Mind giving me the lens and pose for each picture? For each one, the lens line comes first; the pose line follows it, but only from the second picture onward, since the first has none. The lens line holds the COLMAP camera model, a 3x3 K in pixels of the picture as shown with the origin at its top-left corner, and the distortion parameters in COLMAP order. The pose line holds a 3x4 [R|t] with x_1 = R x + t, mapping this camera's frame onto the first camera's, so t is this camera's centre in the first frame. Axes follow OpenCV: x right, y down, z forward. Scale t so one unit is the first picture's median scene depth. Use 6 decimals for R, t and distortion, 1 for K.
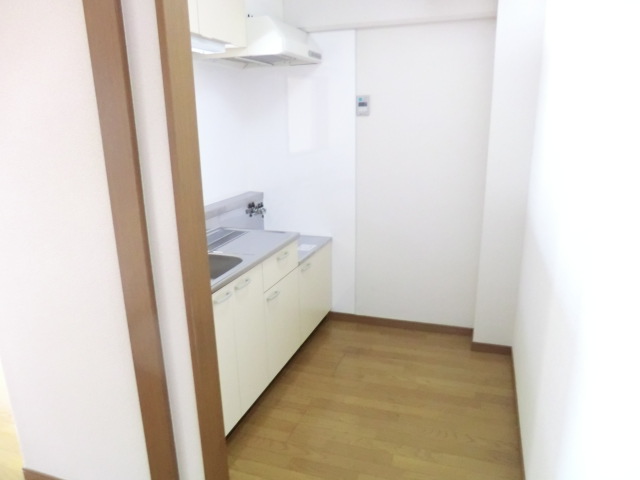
lens RADIAL K [[462.6, 0, 320.0], [0, 462.6, 240.0], [0, 0, 1]] dist [-0.107912, 0.113132]
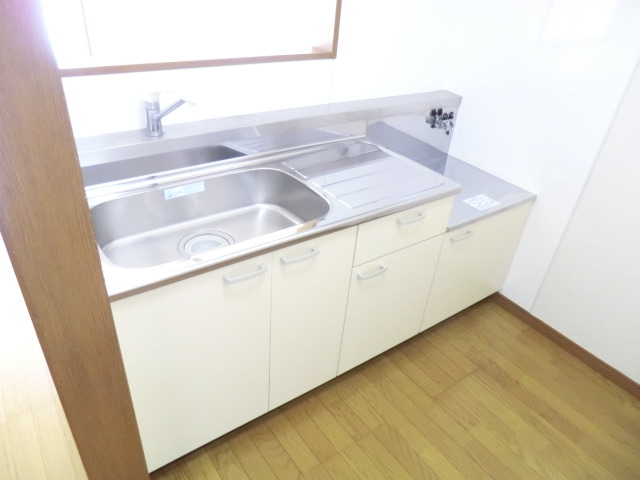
lens RADIAL K [[462.6, 0, 320.0], [0, 462.6, 240.0], [0, 0, 1]] dist [-0.107912, 0.113132]
pose [[0.818626, 0.375967, -0.434166, 0.081243], [-0.240519, 0.910896, 0.335290, -0.095263], [0.521538, -0.170052, 0.836110, 0.332215]]
